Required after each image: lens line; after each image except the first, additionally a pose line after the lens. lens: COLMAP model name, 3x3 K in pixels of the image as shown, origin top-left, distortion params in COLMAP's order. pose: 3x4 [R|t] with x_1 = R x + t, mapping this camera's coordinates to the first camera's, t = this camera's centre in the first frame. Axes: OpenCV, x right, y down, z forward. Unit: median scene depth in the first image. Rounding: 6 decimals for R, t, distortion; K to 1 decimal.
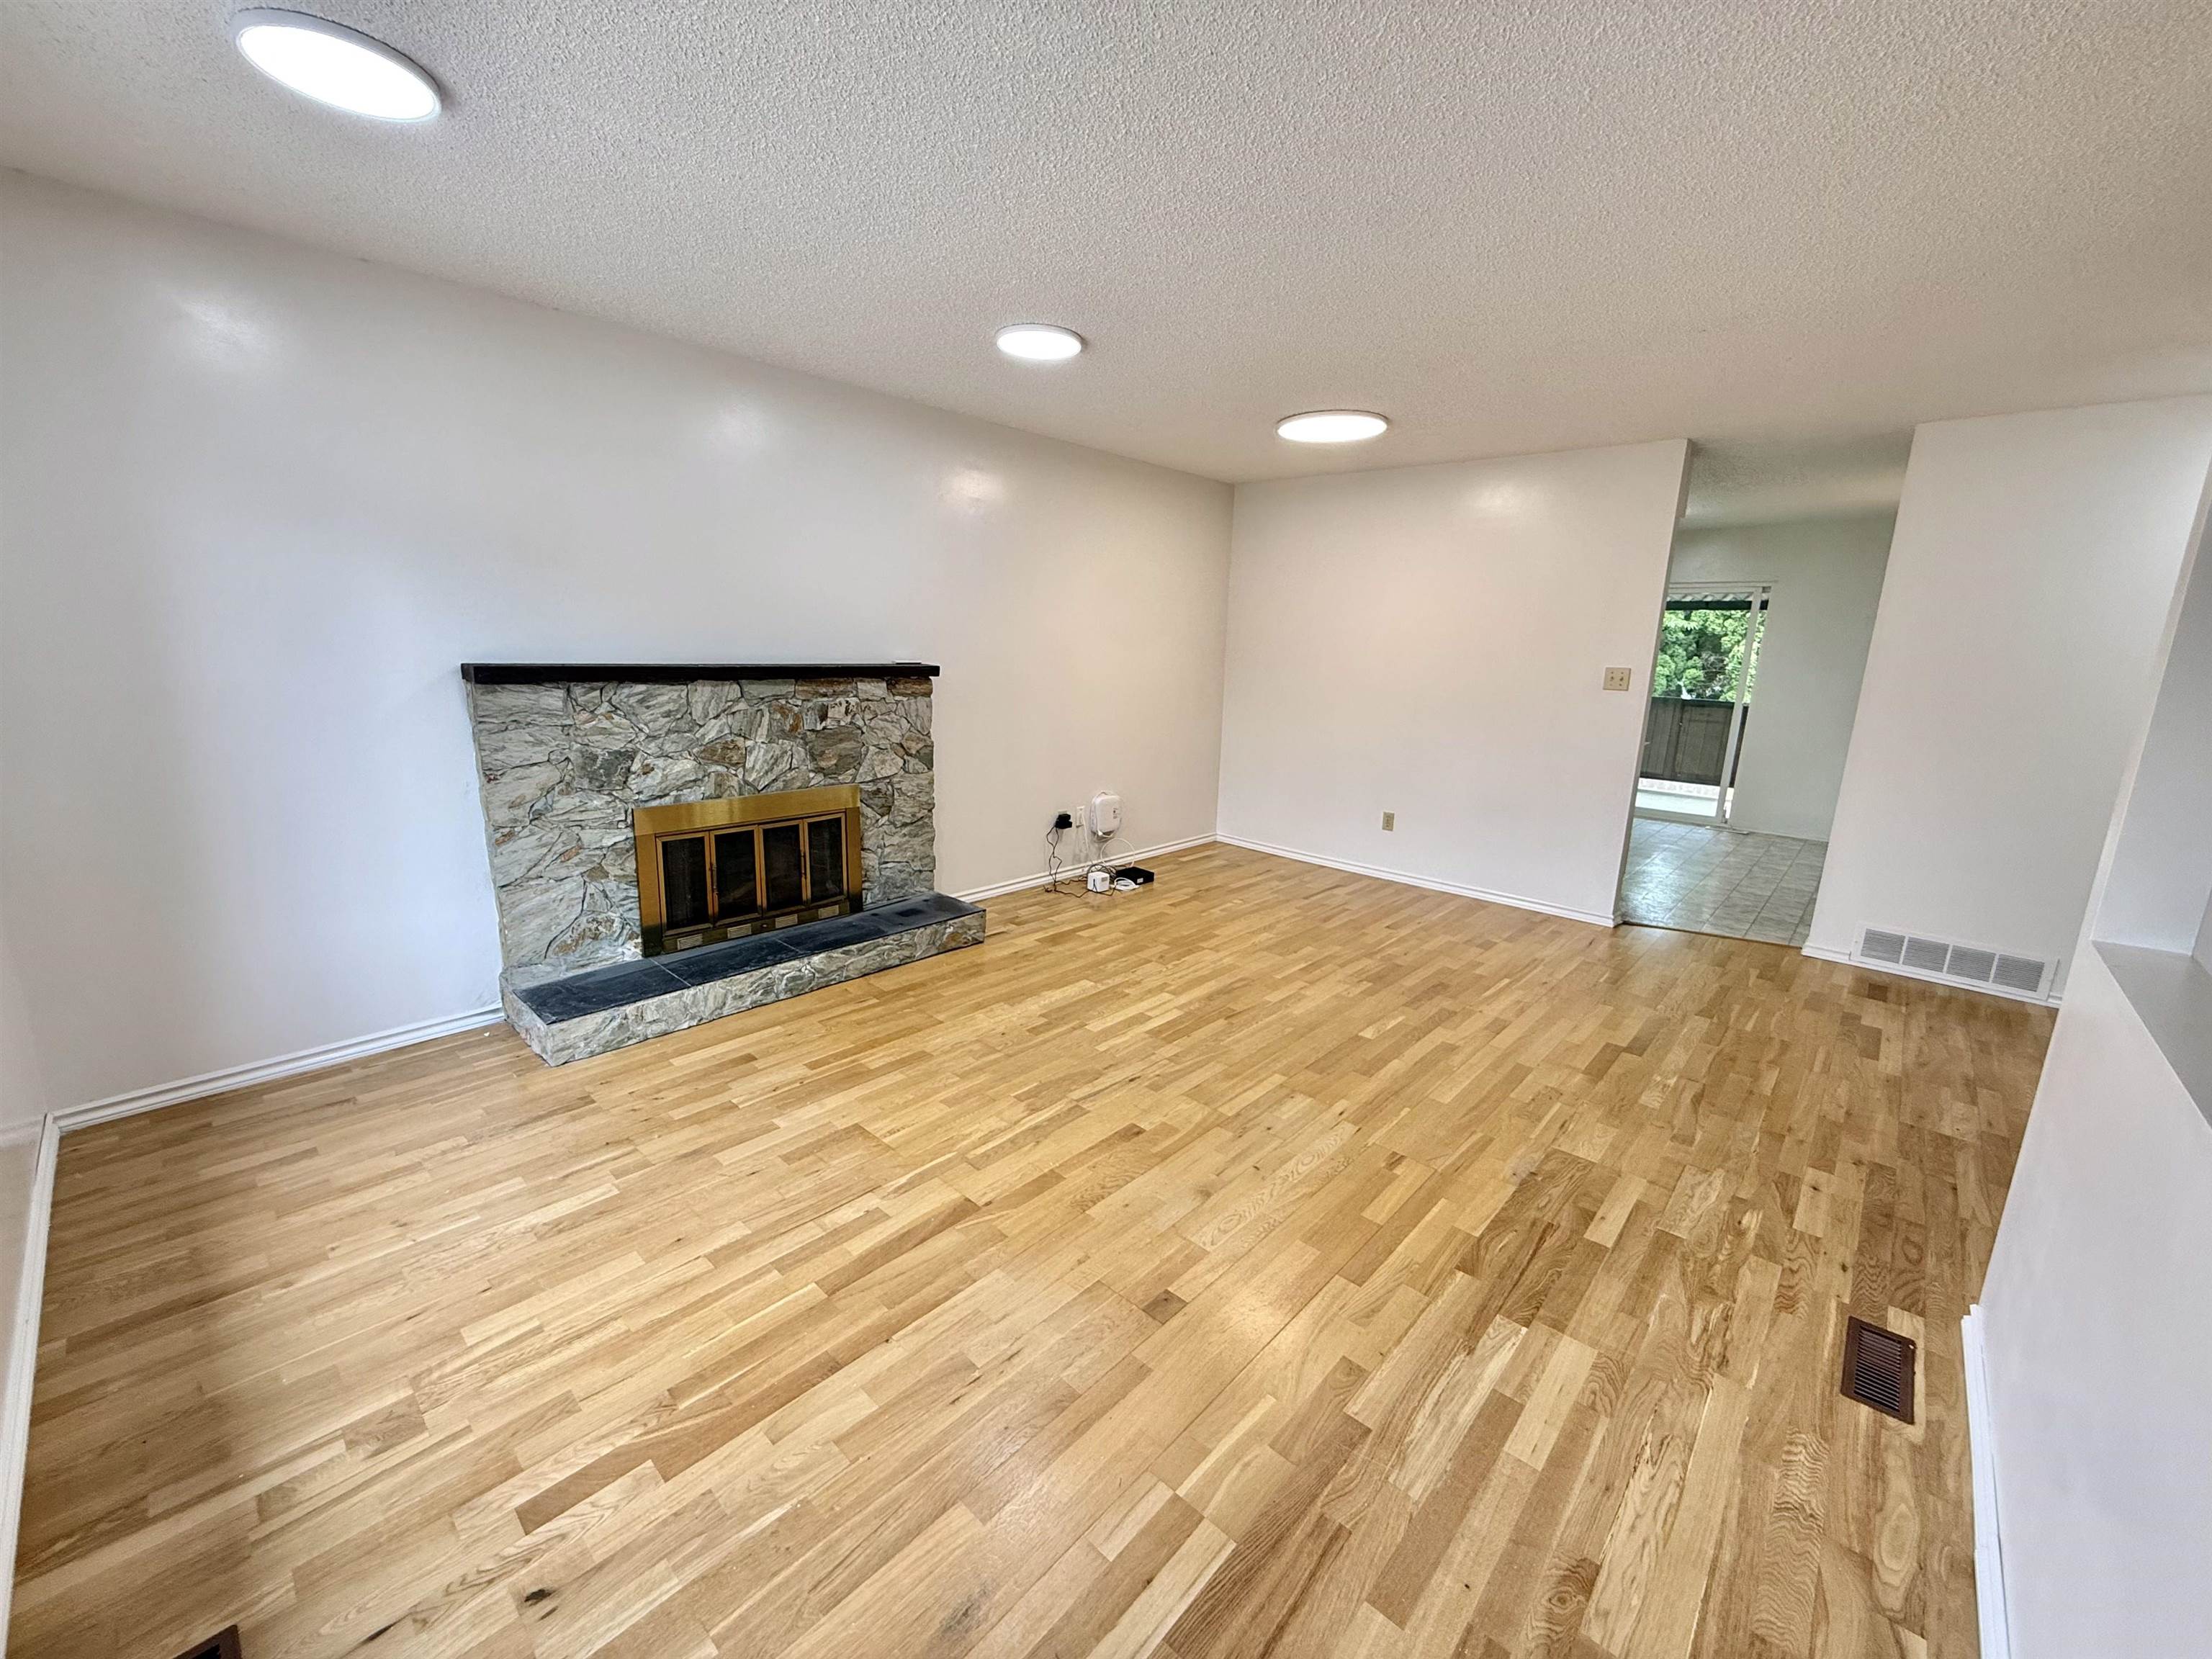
lens RADIAL K [[880.1, 0, 1096.1], [0, 880.1, 828.5], [0, 0, 1]] dist [-0.000897, -0.000204]
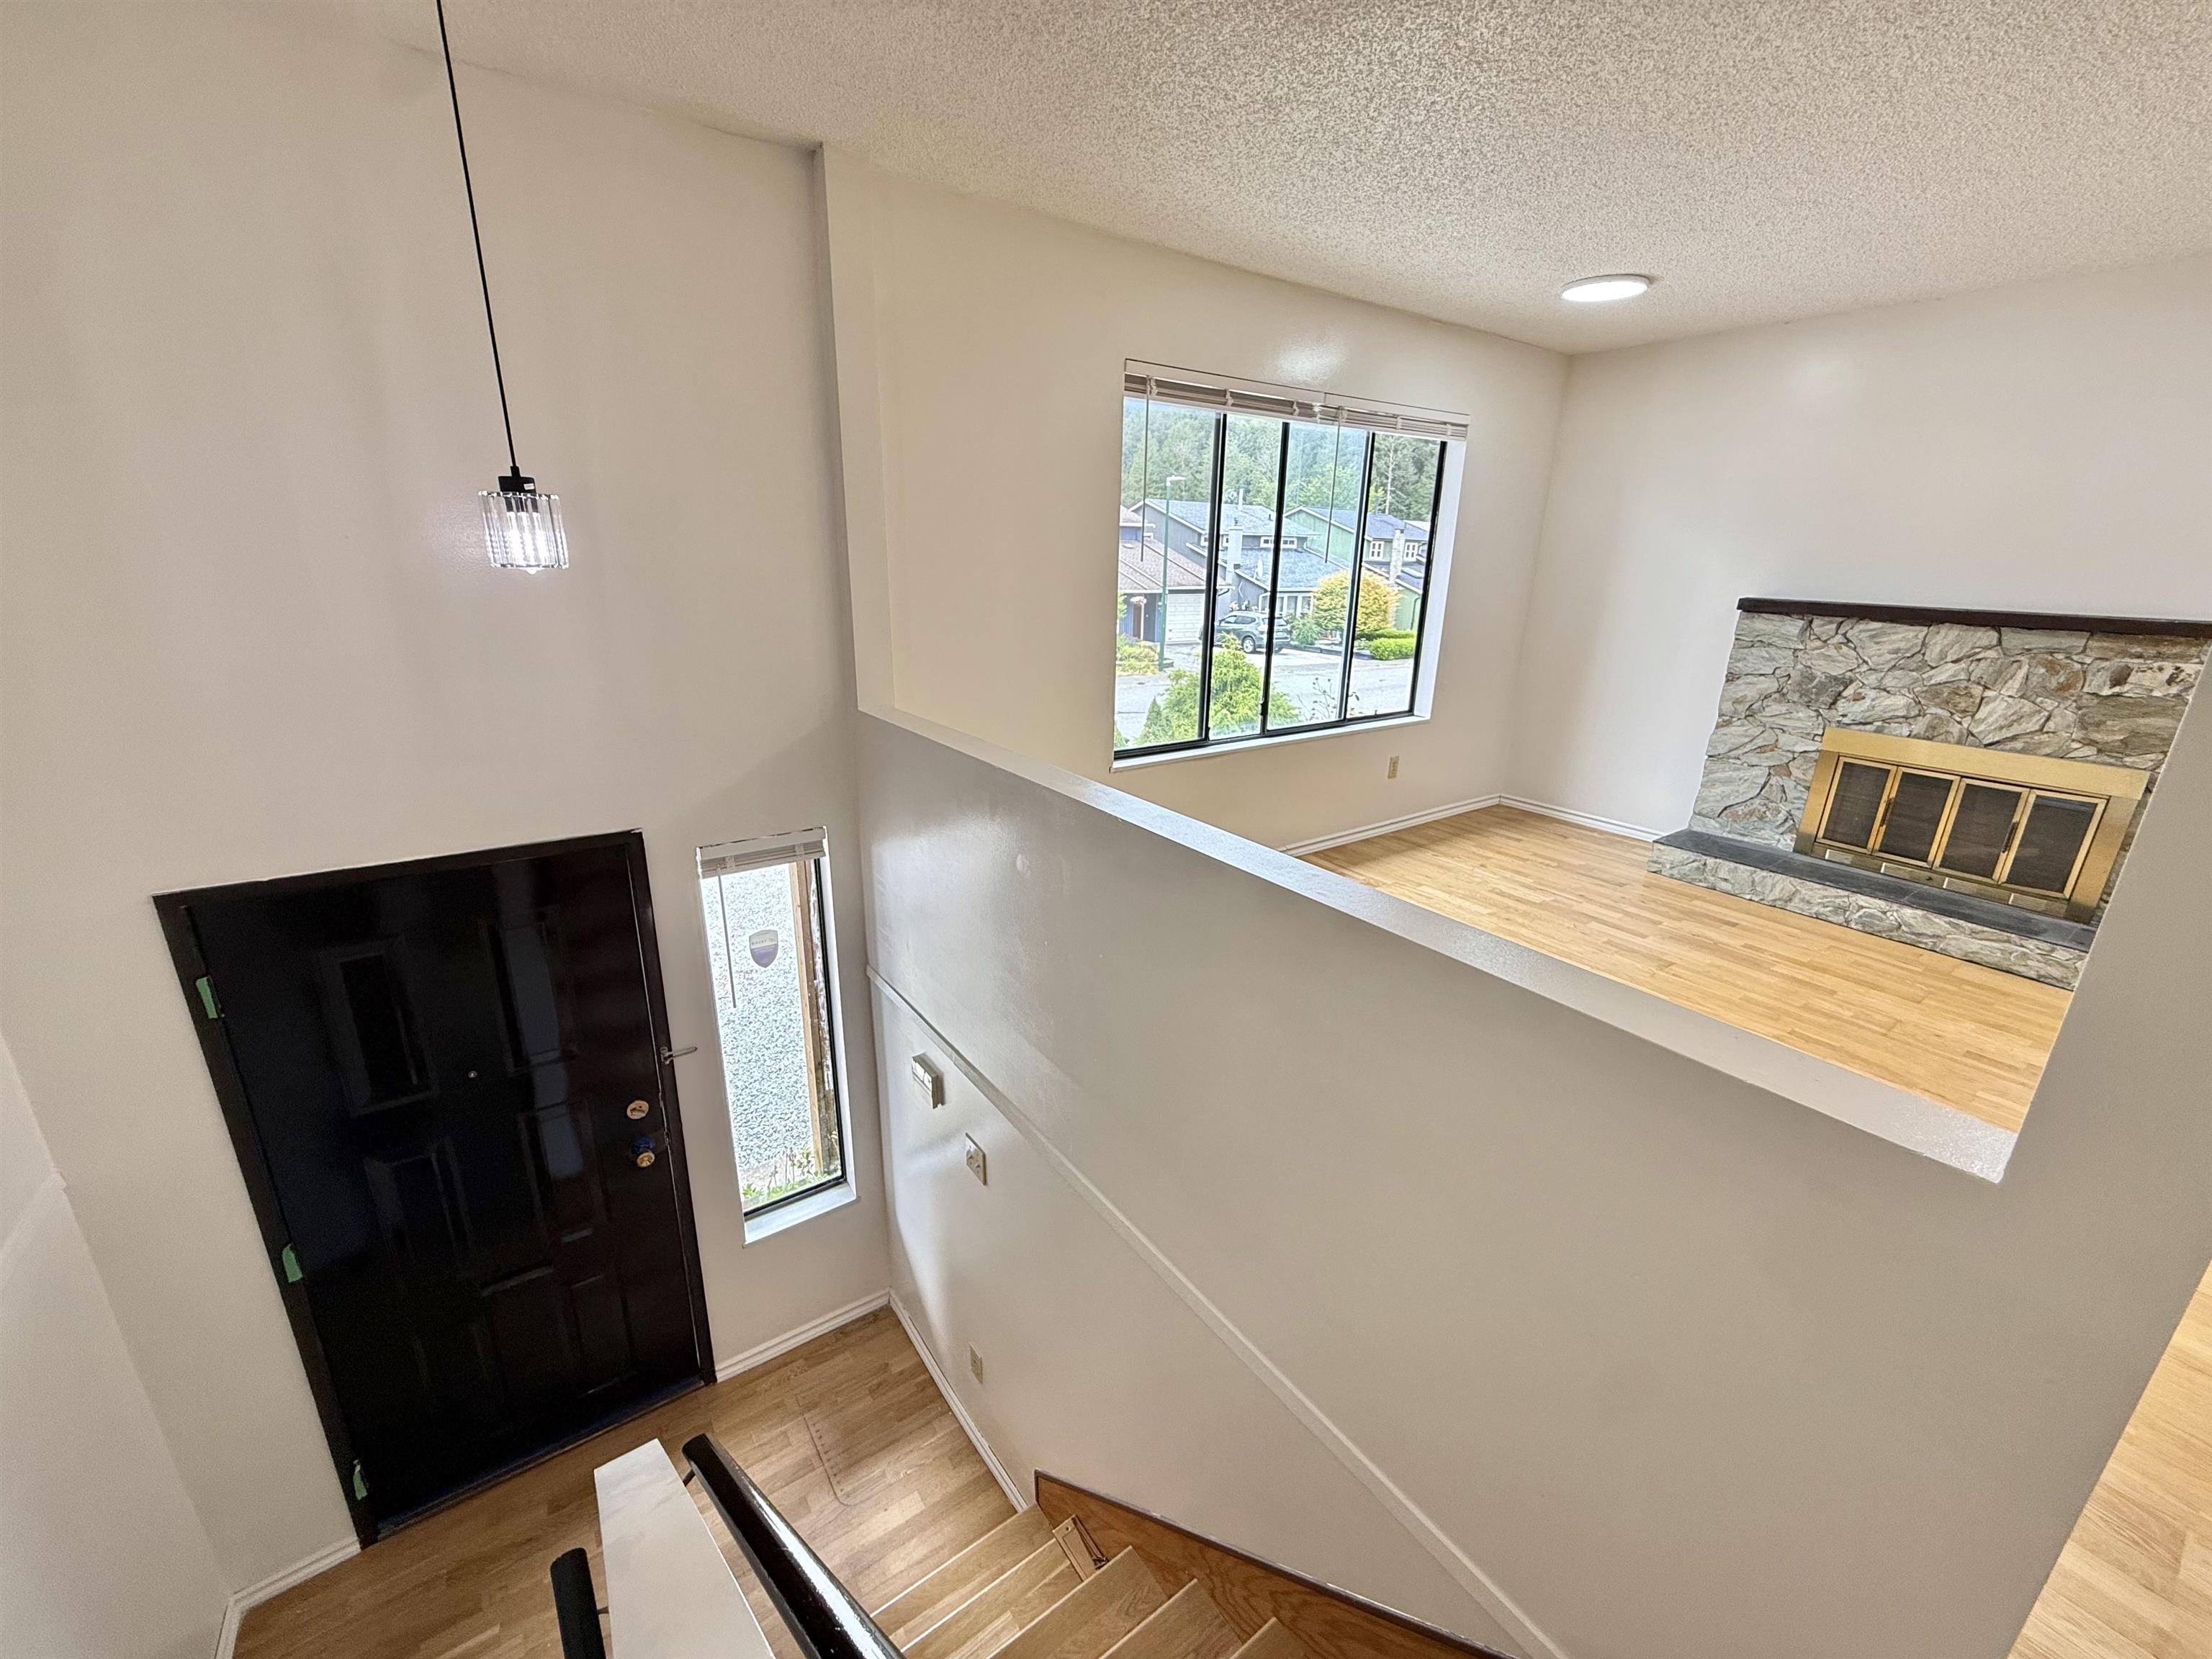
lens RADIAL K [[880.1, 0, 1096.1], [0, 880.1, 828.5], [0, 0, 1]] dist [-0.000897, -0.000204]
pose [[-0.206723, 0.265004, -0.941827, 0.755880], [-0.234163, 0.921244, 0.310609, -0.029991], [0.949965, 0.284751, -0.128389, 0.228374]]
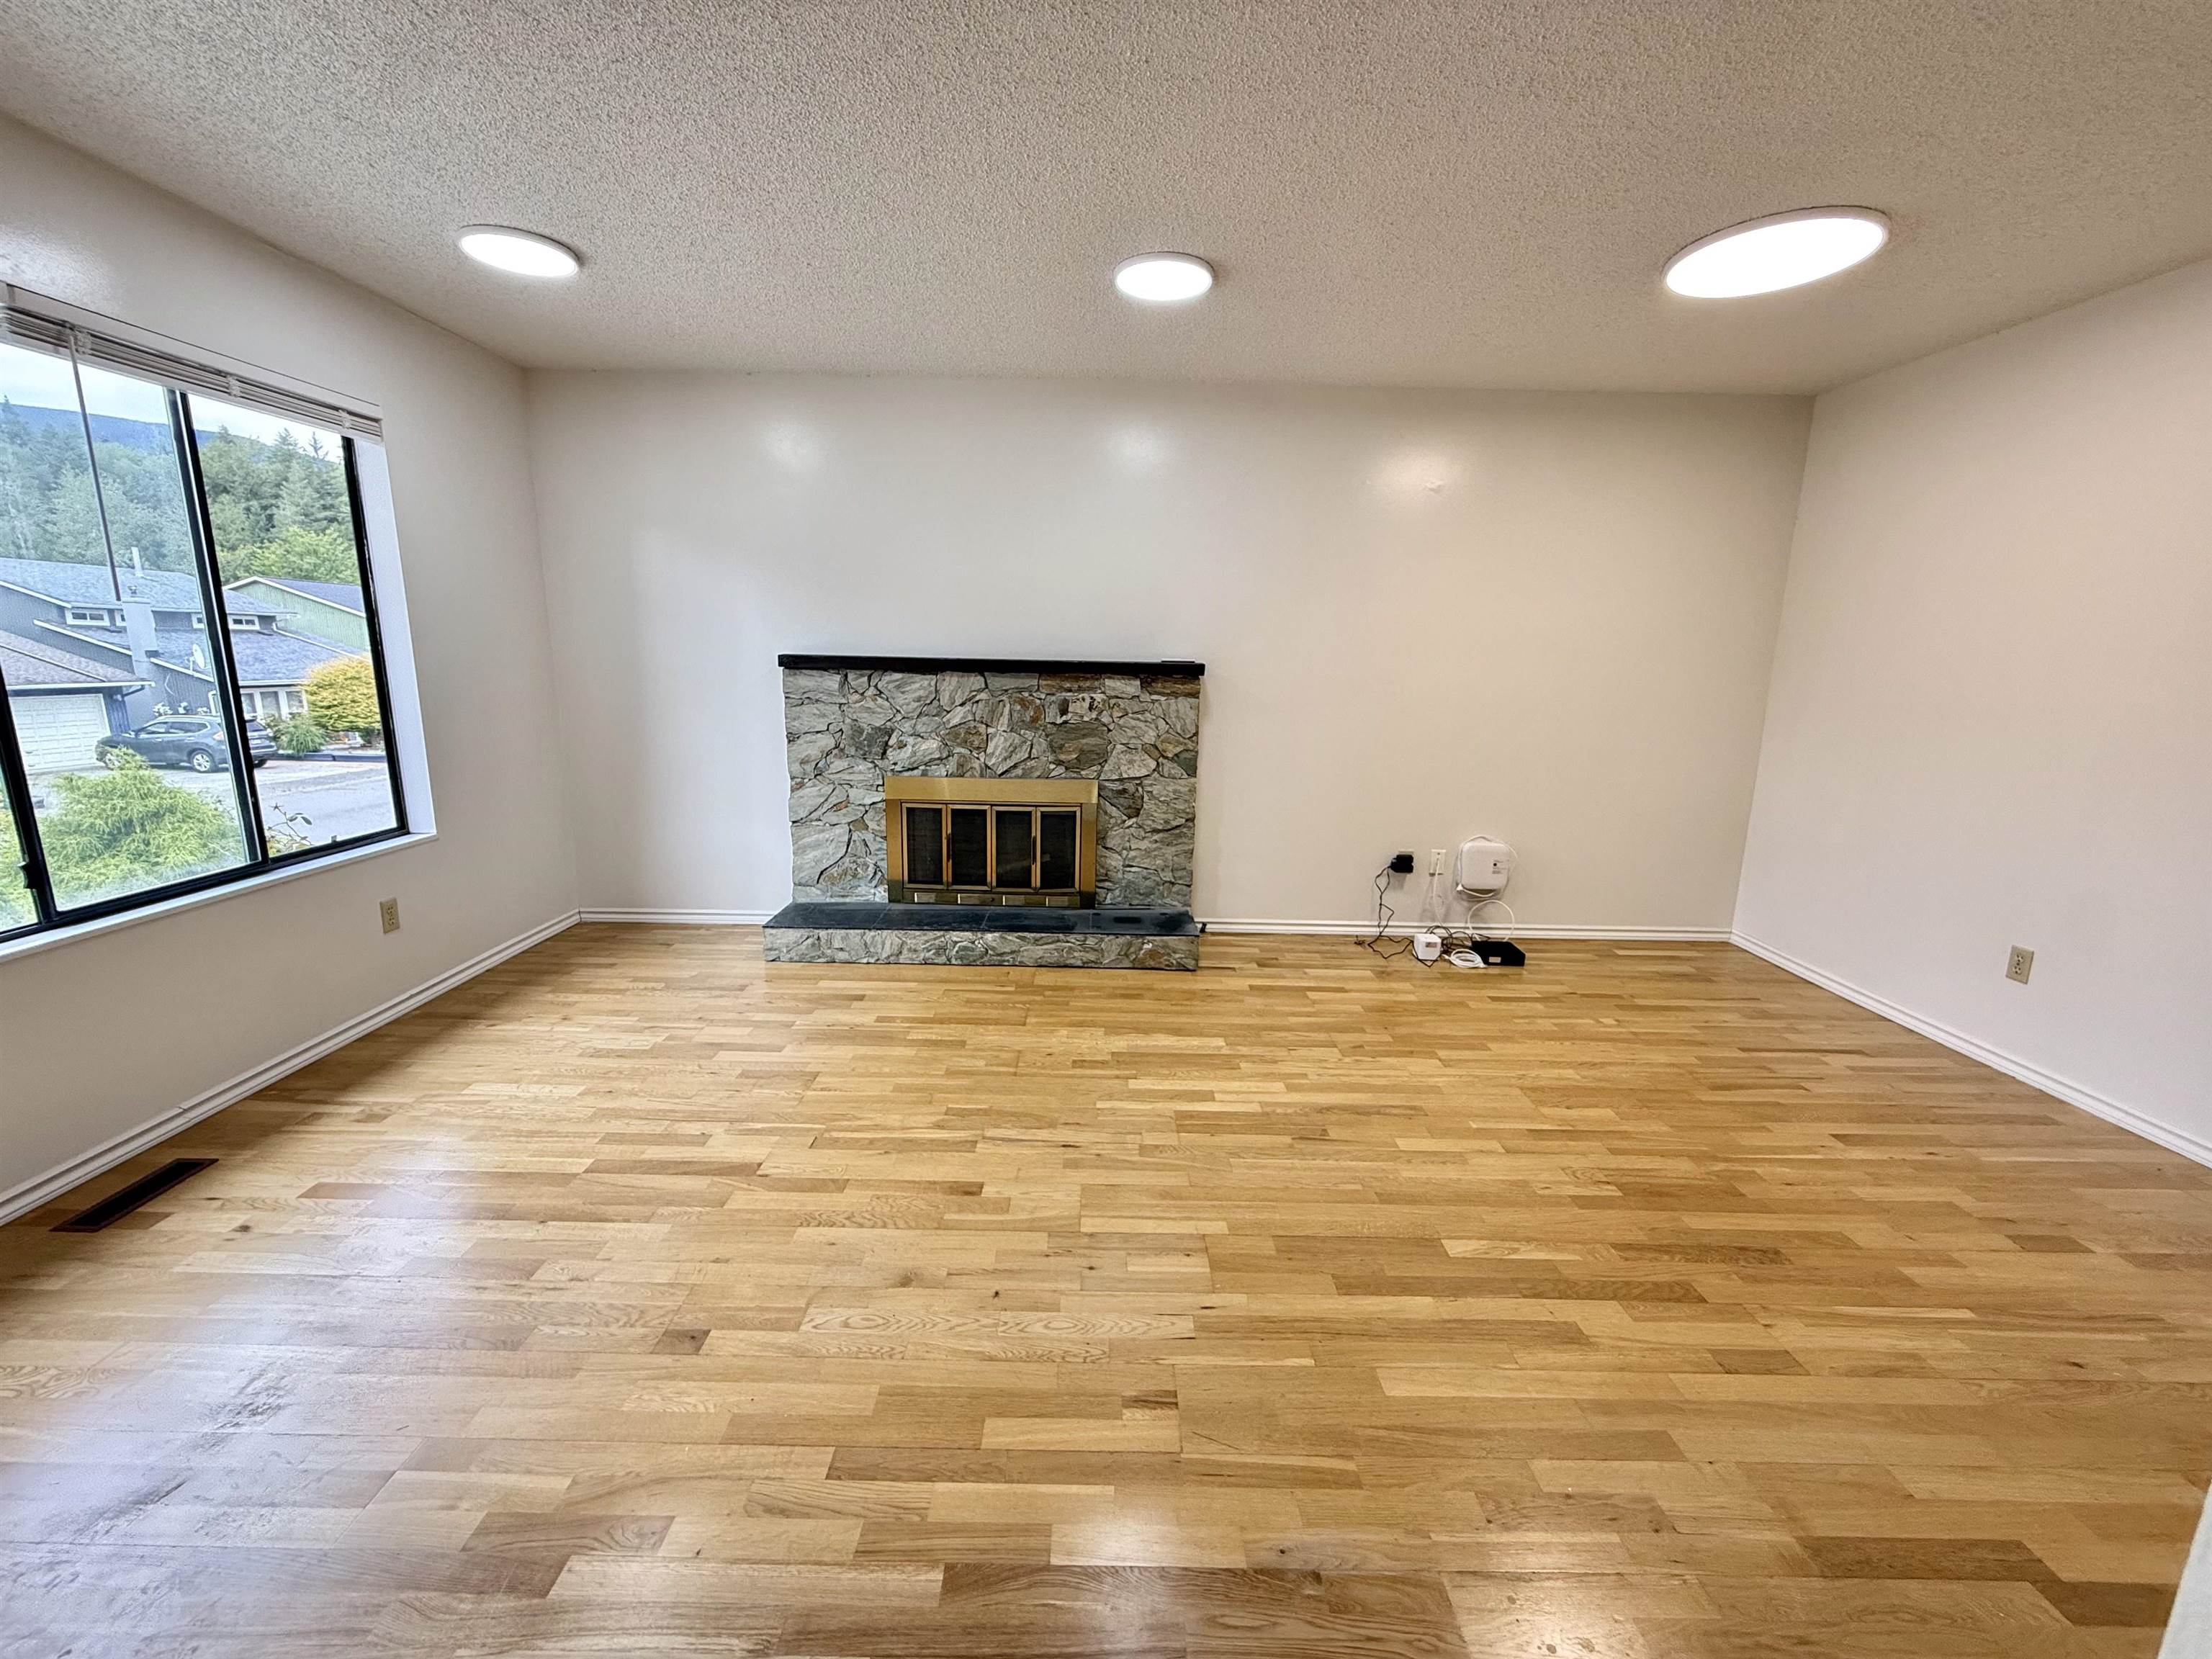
lens RADIAL K [[880.1, 0, 1096.1], [0, 880.1, 828.5], [0, 0, 1]] dist [-0.000897, -0.000204]
pose [[0.678468, 0.126734, -0.723616, 0.499174], [-0.154894, 0.987542, 0.027728, -0.026811], [0.718115, 0.093272, 0.689646, 0.346503]]
